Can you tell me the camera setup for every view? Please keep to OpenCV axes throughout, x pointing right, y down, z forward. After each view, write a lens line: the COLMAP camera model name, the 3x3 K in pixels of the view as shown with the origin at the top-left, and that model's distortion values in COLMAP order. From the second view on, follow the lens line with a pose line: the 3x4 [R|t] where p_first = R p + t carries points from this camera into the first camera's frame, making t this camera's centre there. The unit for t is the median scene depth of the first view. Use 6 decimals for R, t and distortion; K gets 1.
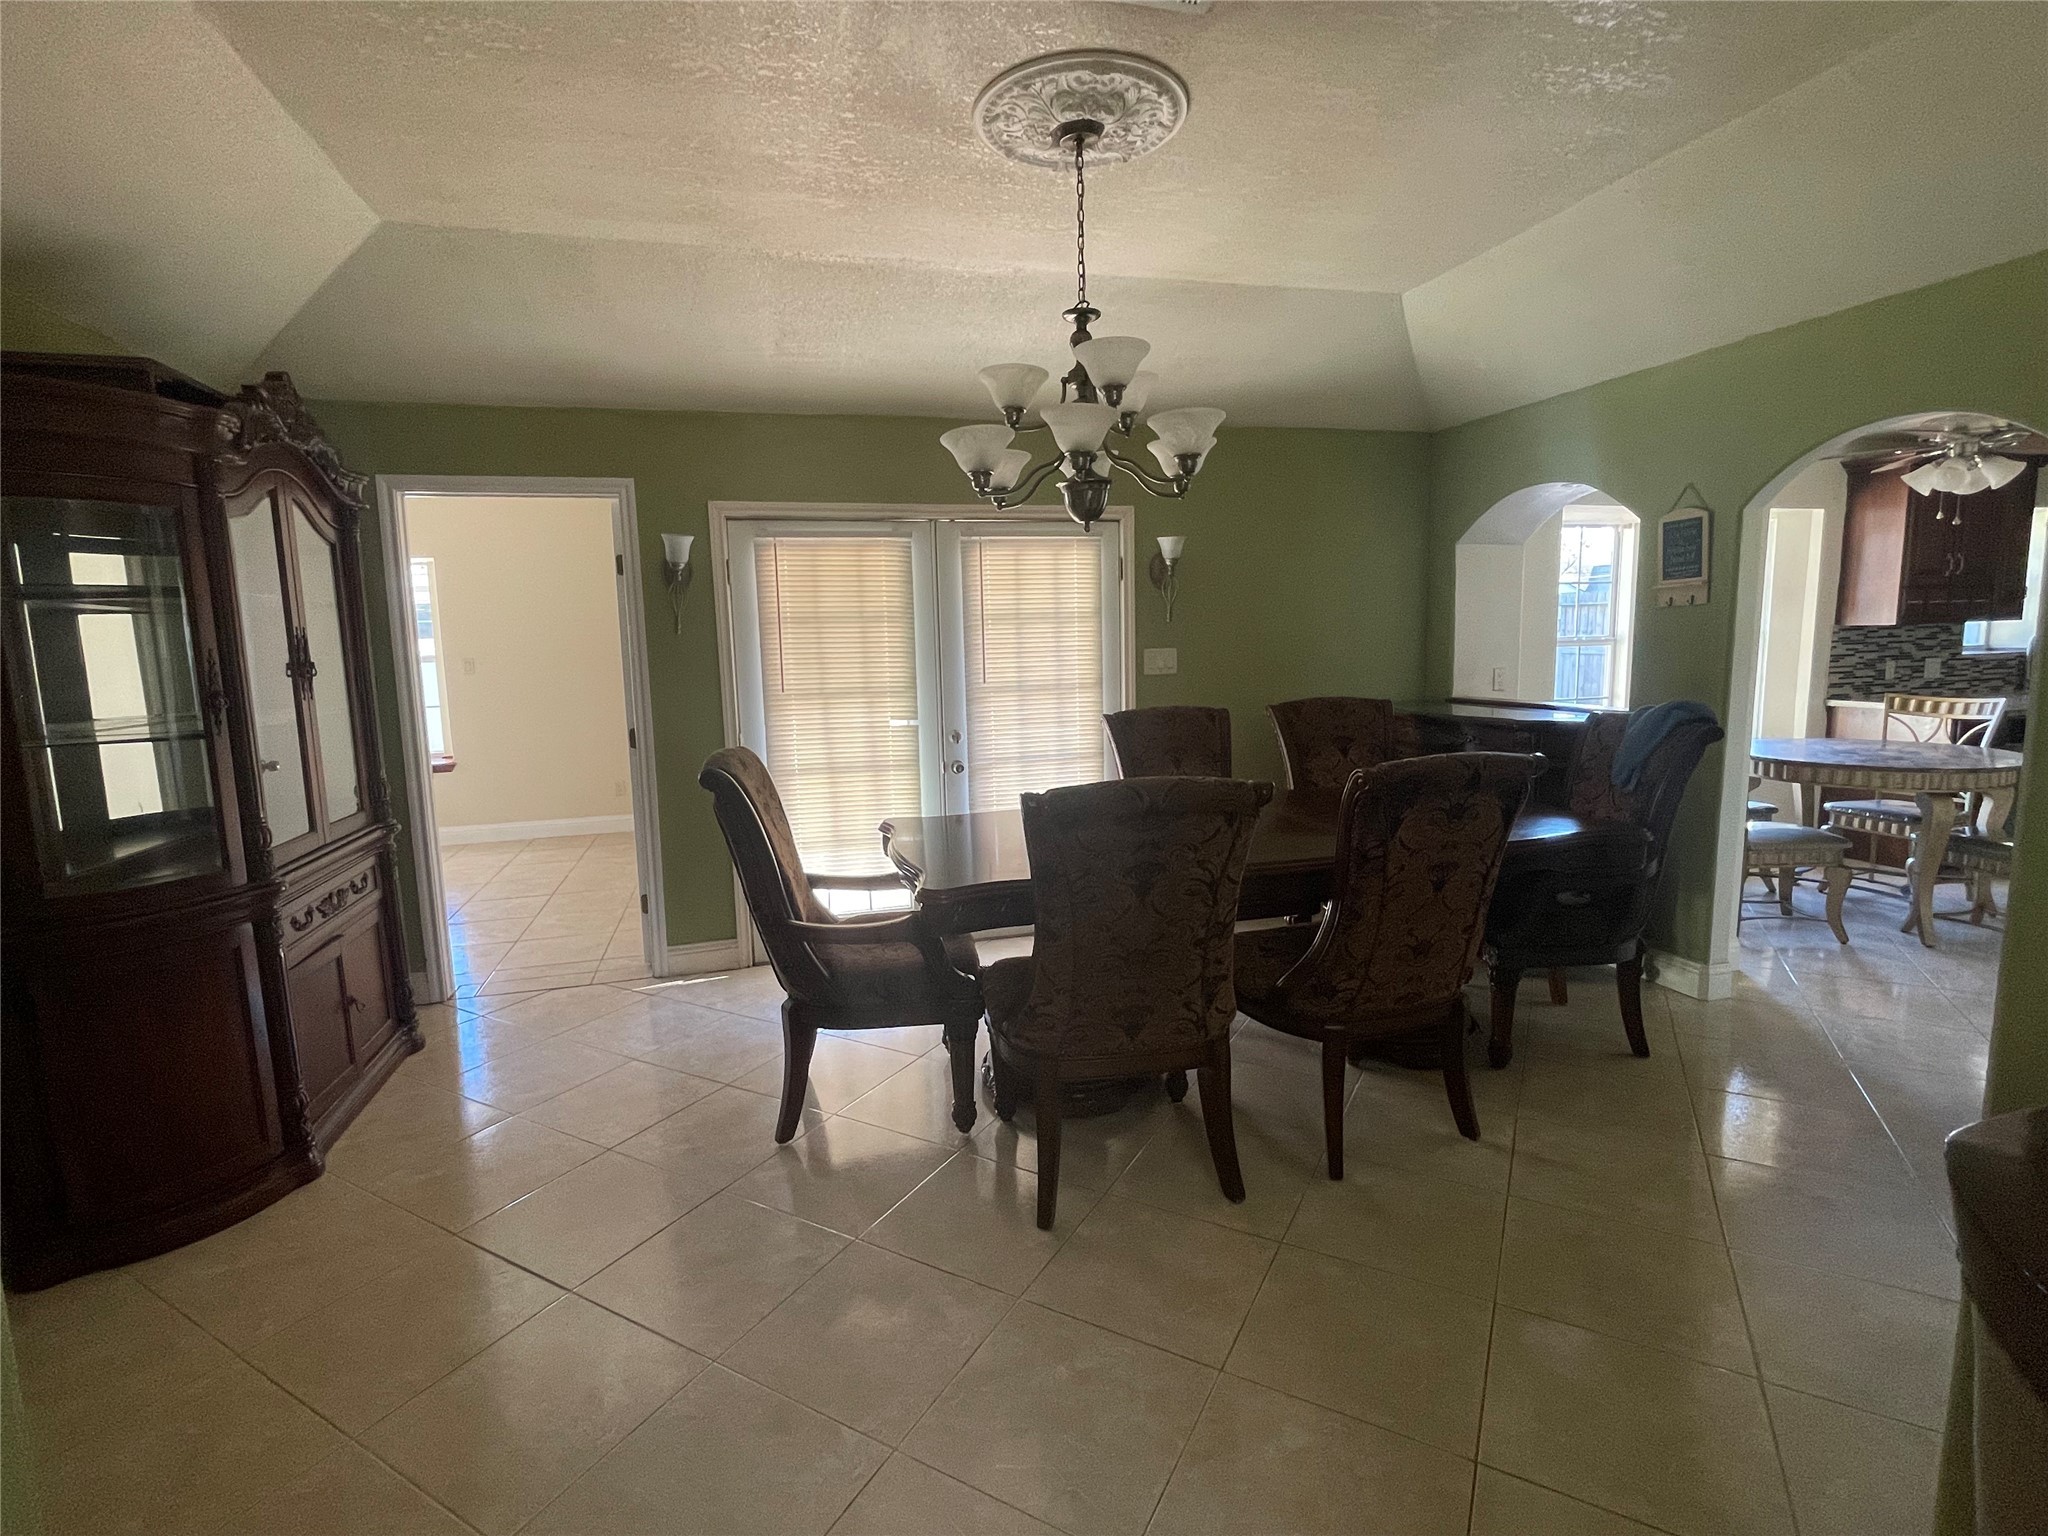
lens RADIAL K [[963.1, 0, 1024.0], [0, 963.1, 768.0], [0, 0, 1]] dist [0.000774, 0.001128]
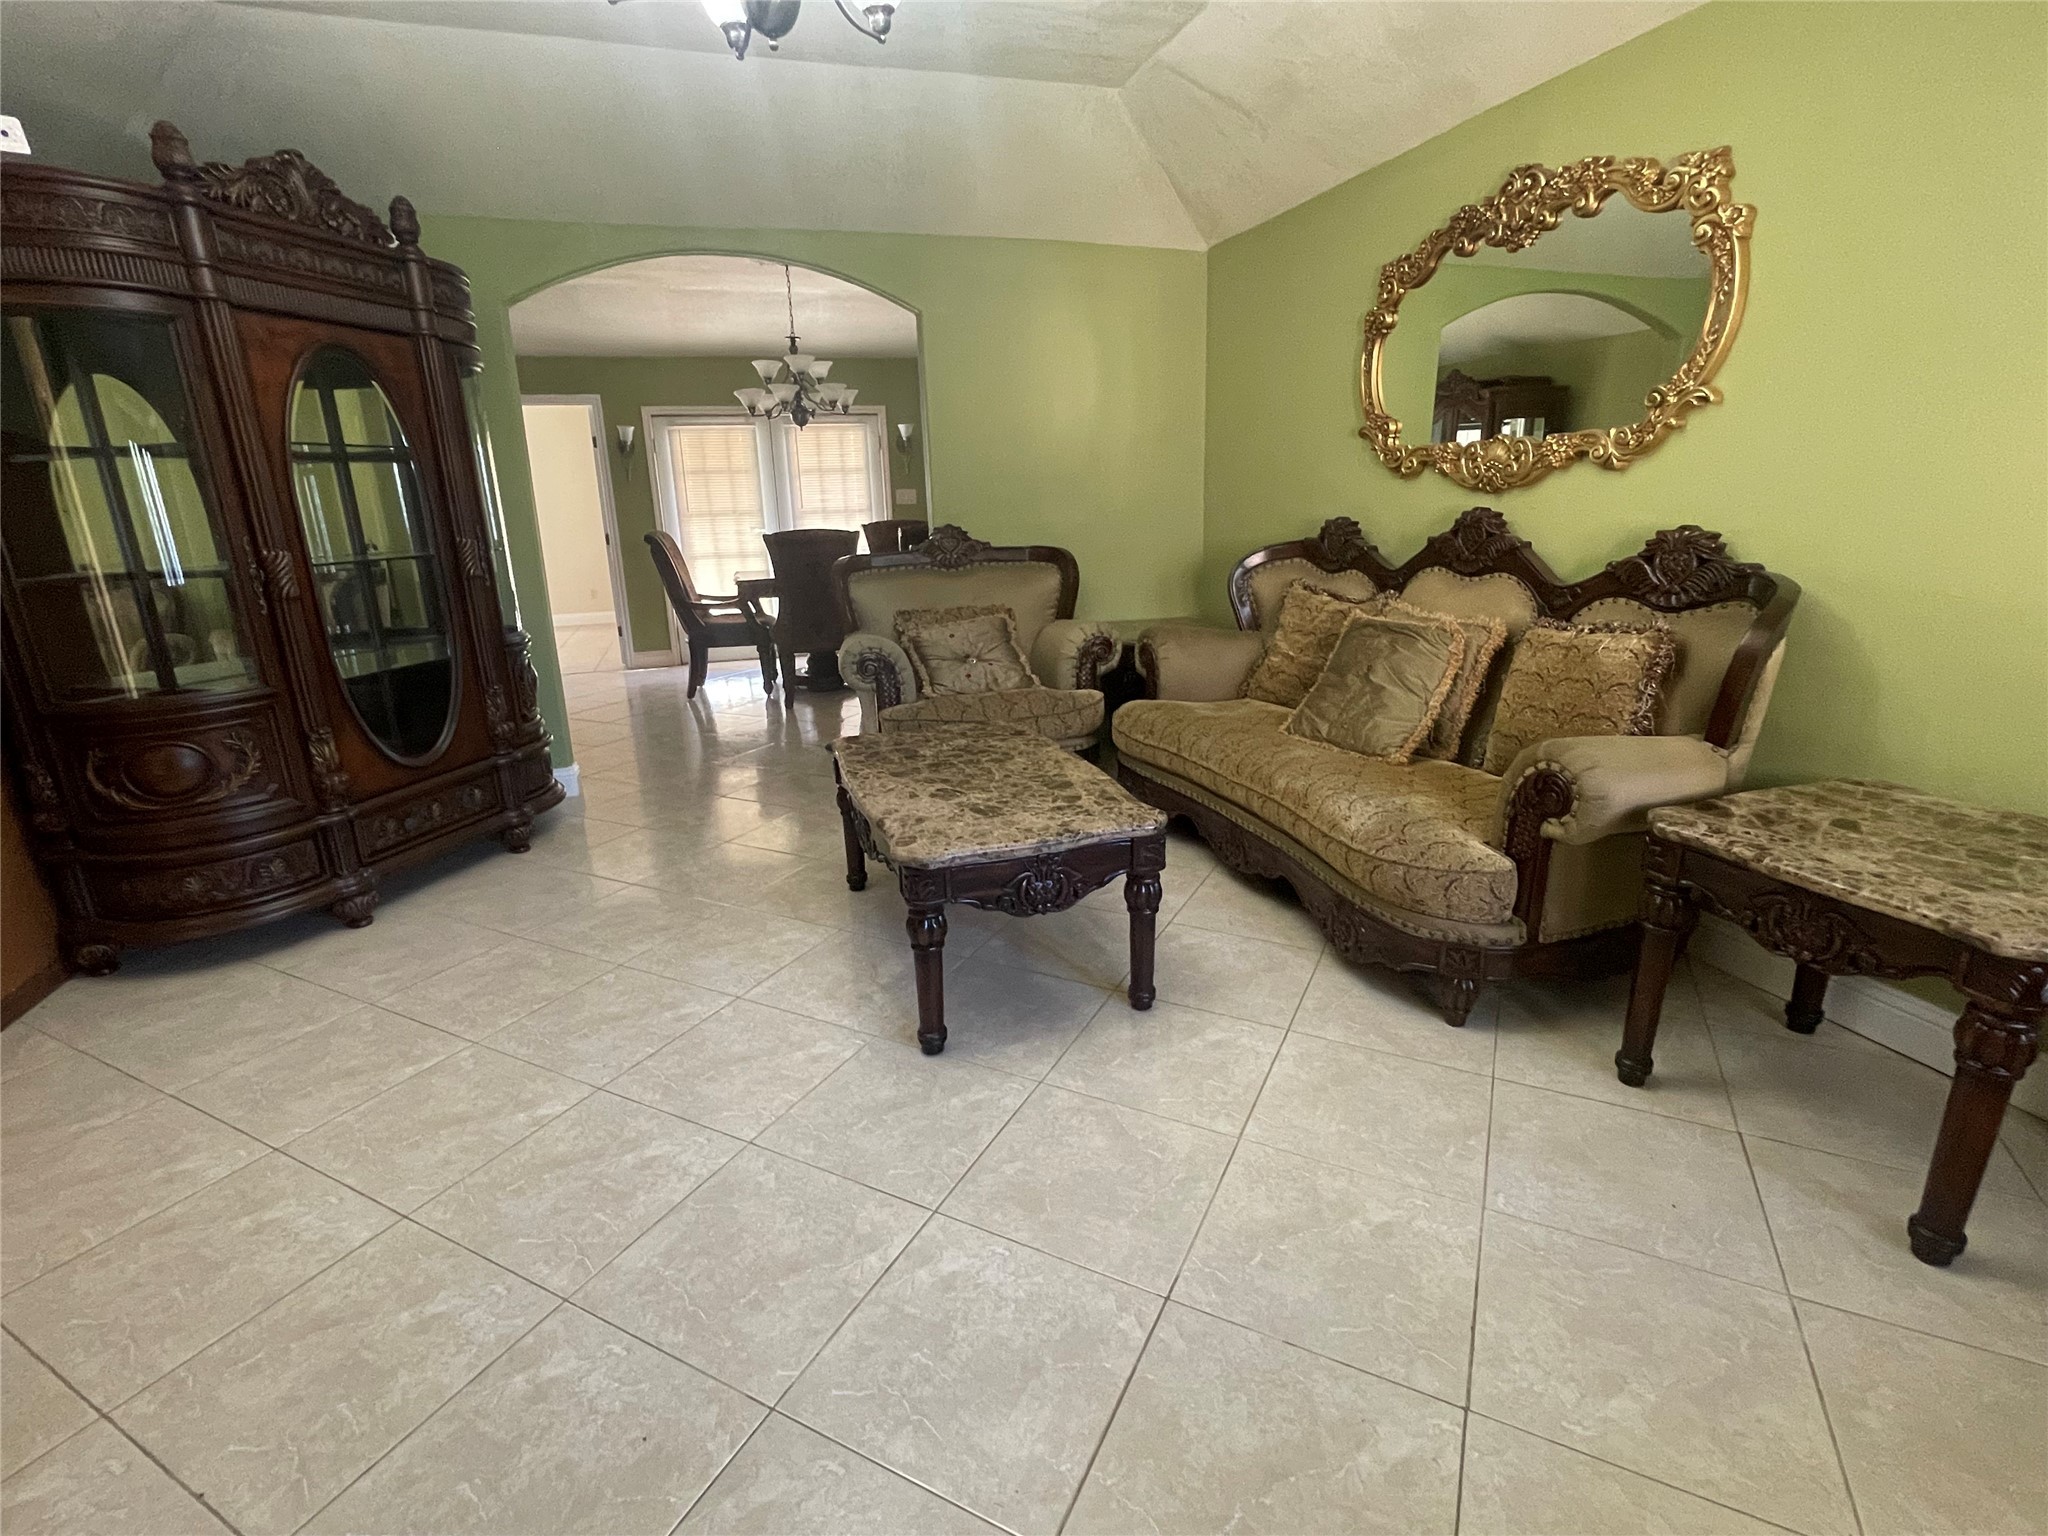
lens RADIAL K [[963.1, 0, 1024.0], [0, 963.1, 768.0], [0, 0, 1]] dist [0.000774, 0.001128]
pose [[0.999083, -0.012139, 0.041069, 0.315772], [0.005979, 0.989129, 0.146929, 0.140031], [-0.042406, -0.146548, 0.988294, -0.940875]]
